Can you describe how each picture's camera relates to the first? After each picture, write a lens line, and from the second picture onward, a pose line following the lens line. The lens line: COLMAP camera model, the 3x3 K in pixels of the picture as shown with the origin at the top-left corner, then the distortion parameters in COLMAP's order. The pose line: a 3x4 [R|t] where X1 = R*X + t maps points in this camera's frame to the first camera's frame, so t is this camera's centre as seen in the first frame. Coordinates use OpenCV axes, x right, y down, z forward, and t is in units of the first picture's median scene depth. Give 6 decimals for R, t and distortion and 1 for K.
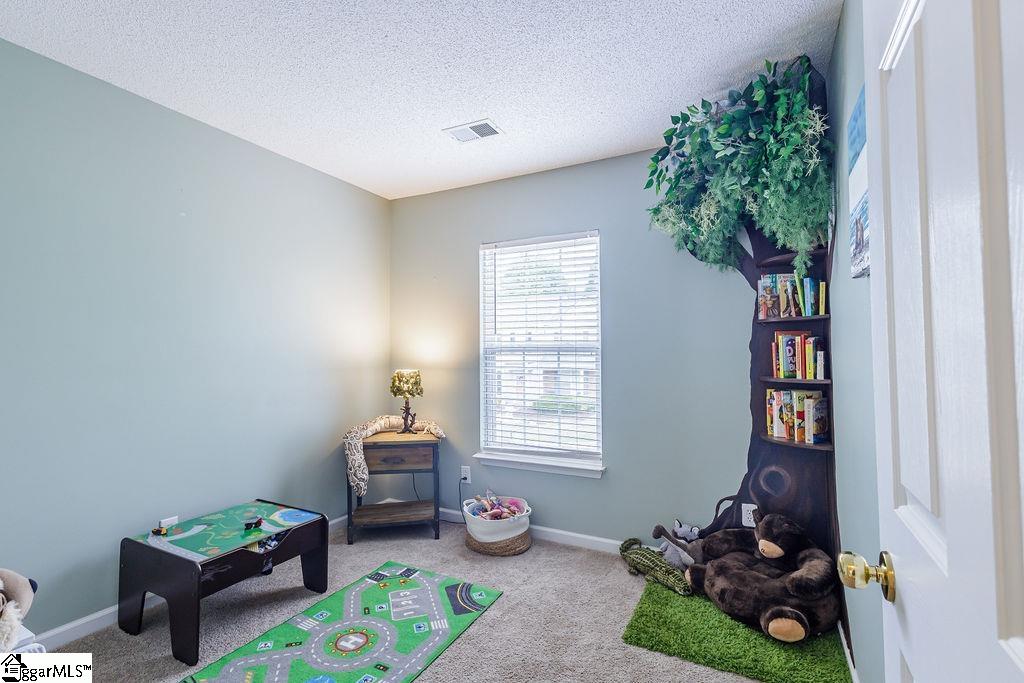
lens RADIAL K [[467.6, 0, 512.0], [0, 467.6, 341.5], [0, 0, 1]] dist [0.001287, 0.000140]
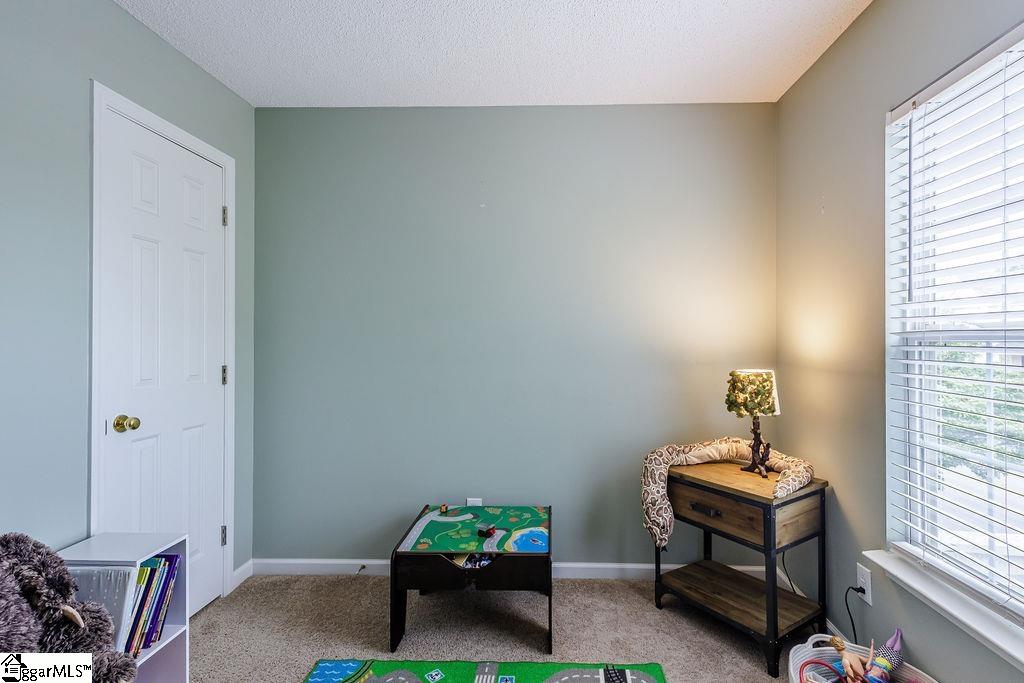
lens RADIAL K [[487.6, 0, 532.0], [0, 487.6, 339.5], [0, 0, 1]] dist [0.003473, 0.000254]
pose [[0.441266, 0.001201, -0.897375, 0.226890], [0.021084, 0.999709, 0.011706, 0.007563], [0.897128, -0.024085, 0.441113, 0.470707]]
